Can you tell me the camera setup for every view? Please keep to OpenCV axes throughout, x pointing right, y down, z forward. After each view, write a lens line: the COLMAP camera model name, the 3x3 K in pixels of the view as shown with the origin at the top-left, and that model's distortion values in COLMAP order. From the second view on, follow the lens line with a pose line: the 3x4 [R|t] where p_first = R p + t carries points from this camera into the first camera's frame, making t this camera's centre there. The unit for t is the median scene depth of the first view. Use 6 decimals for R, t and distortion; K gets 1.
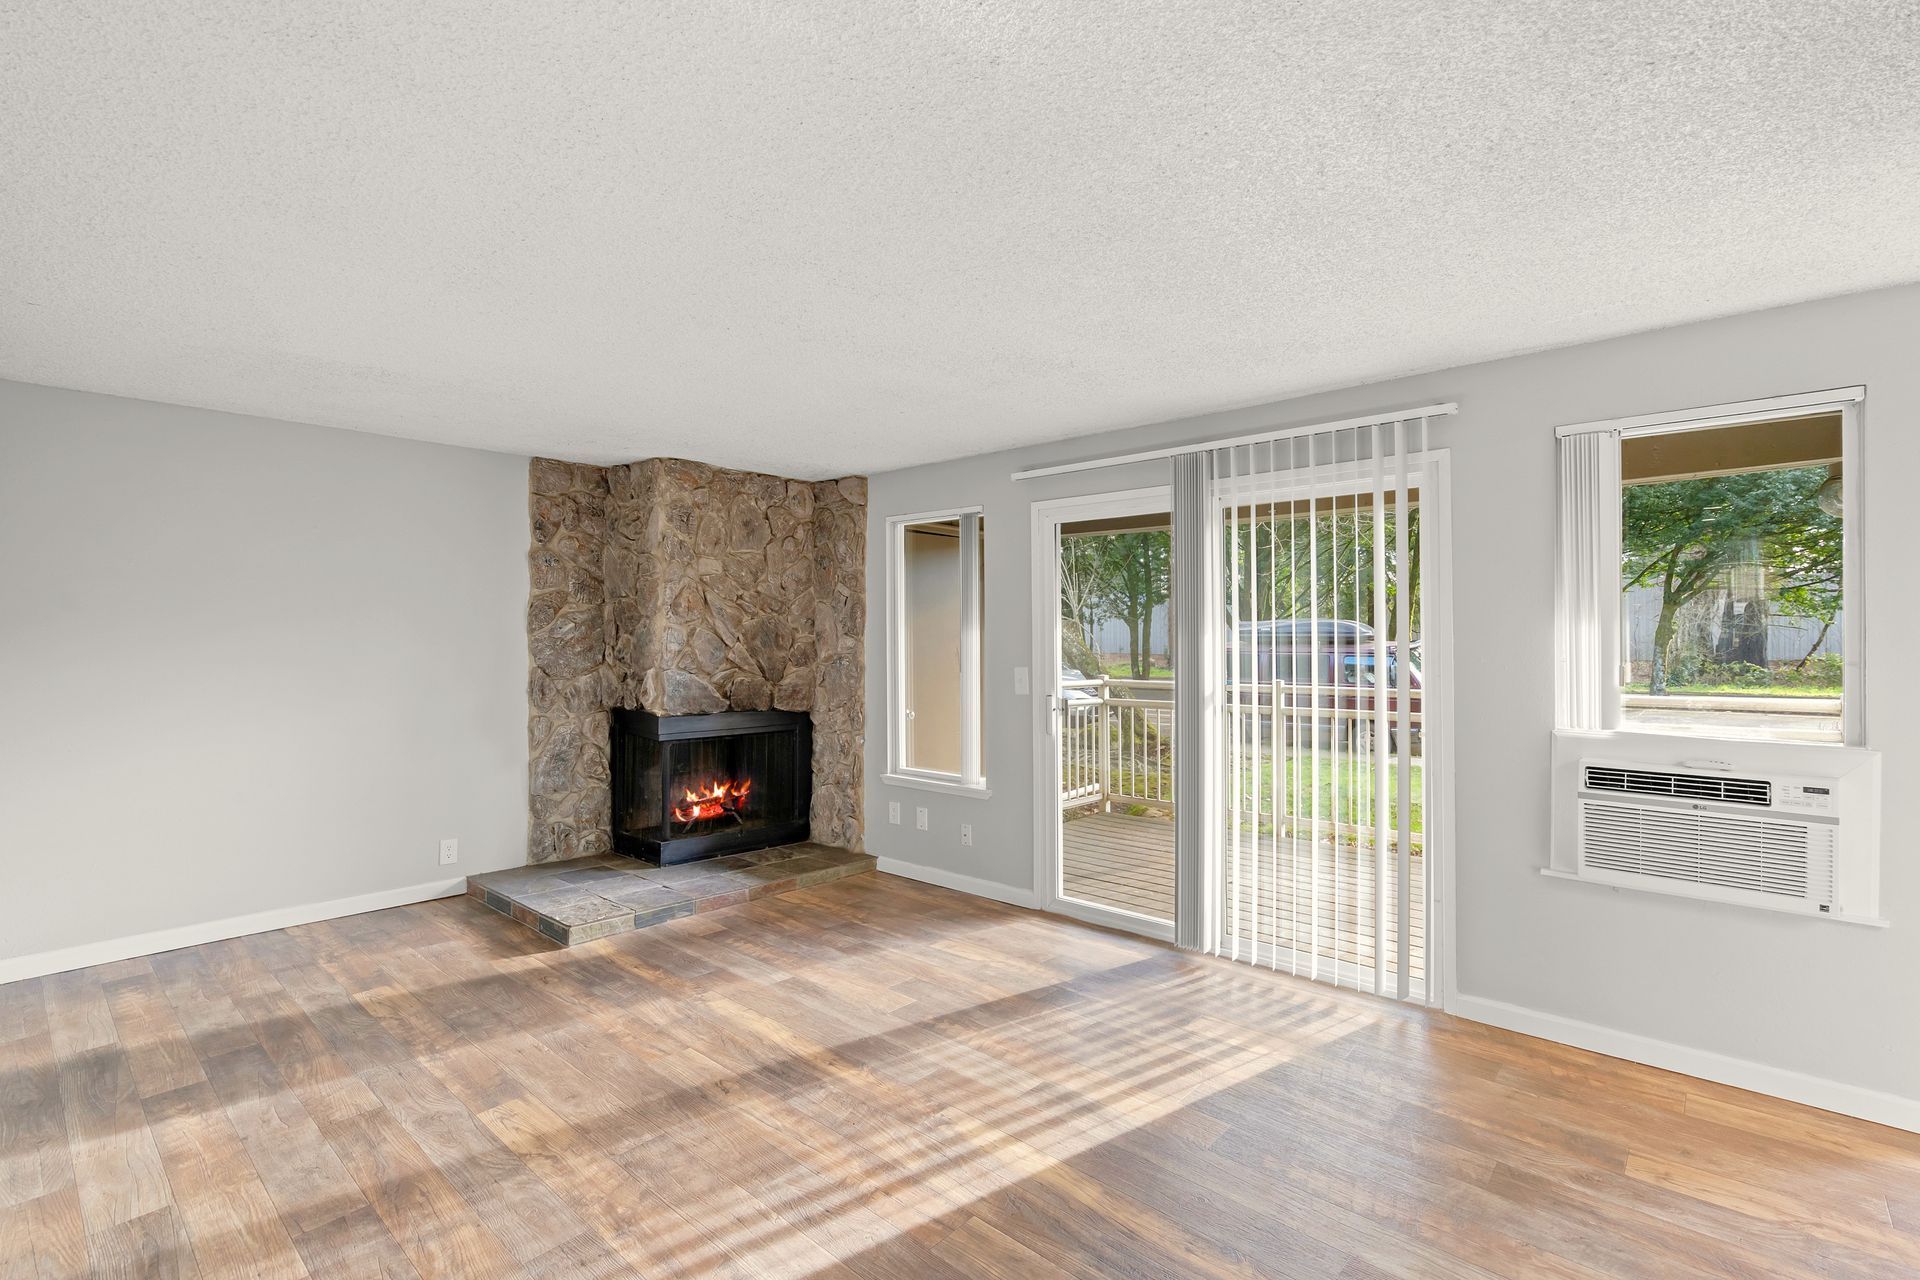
lens RADIAL K [[887.4, 0, 955.5], [0, 887.4, 621.3], [0, 0, 1]] dist [0.002436, 0.000360]
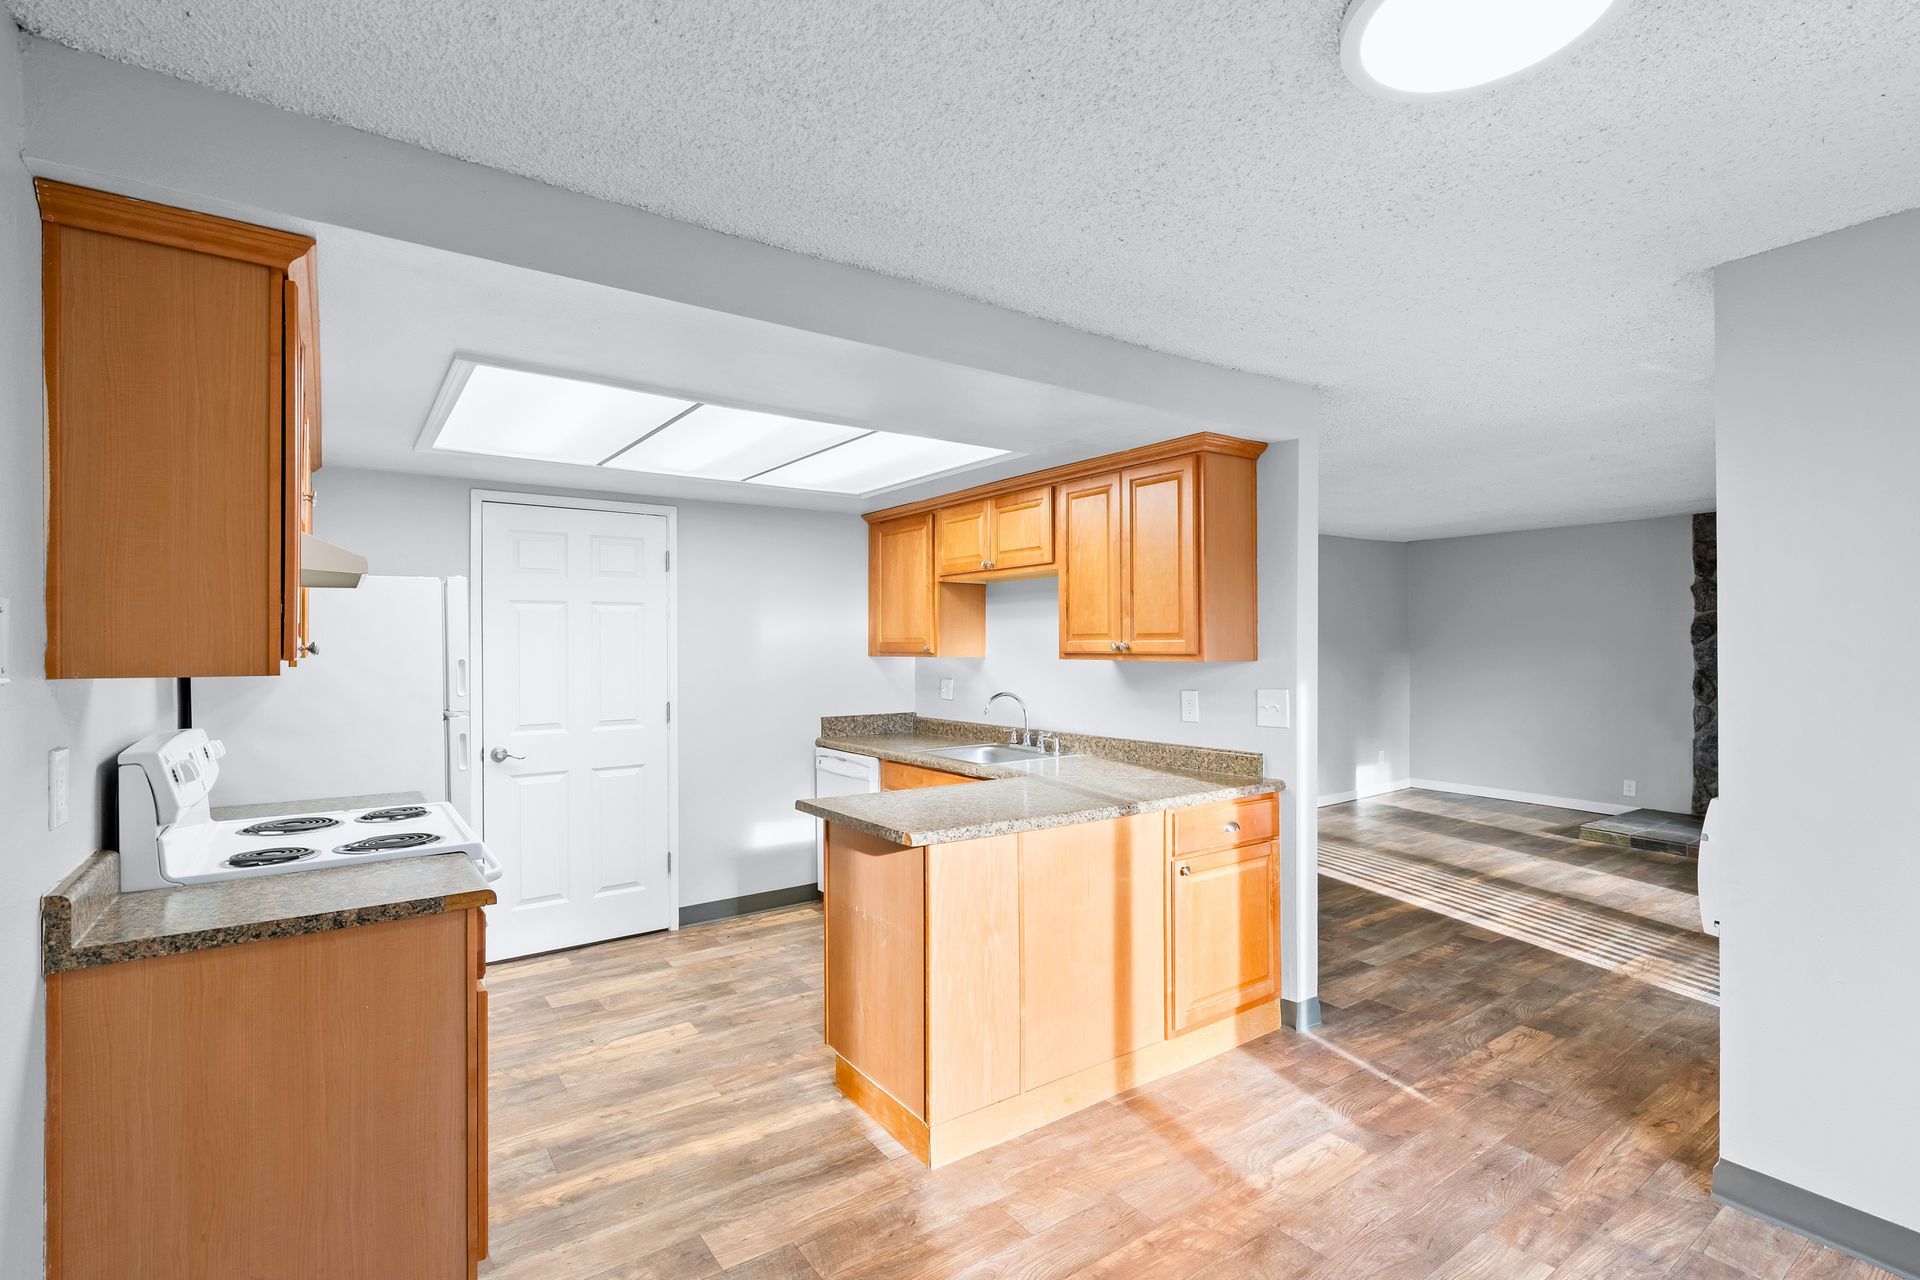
lens RADIAL K [[887.4, 0, 960.5], [0, 887.4, 640.3], [0, 0, 1]] dist [0.002436, 0.000360]
pose [[-0.218680, 0.002159, -0.975794, 2.049618], [-0.006369, 0.999973, 0.003639, 0.018764], [0.975776, 0.007010, -0.218661, 0.397178]]
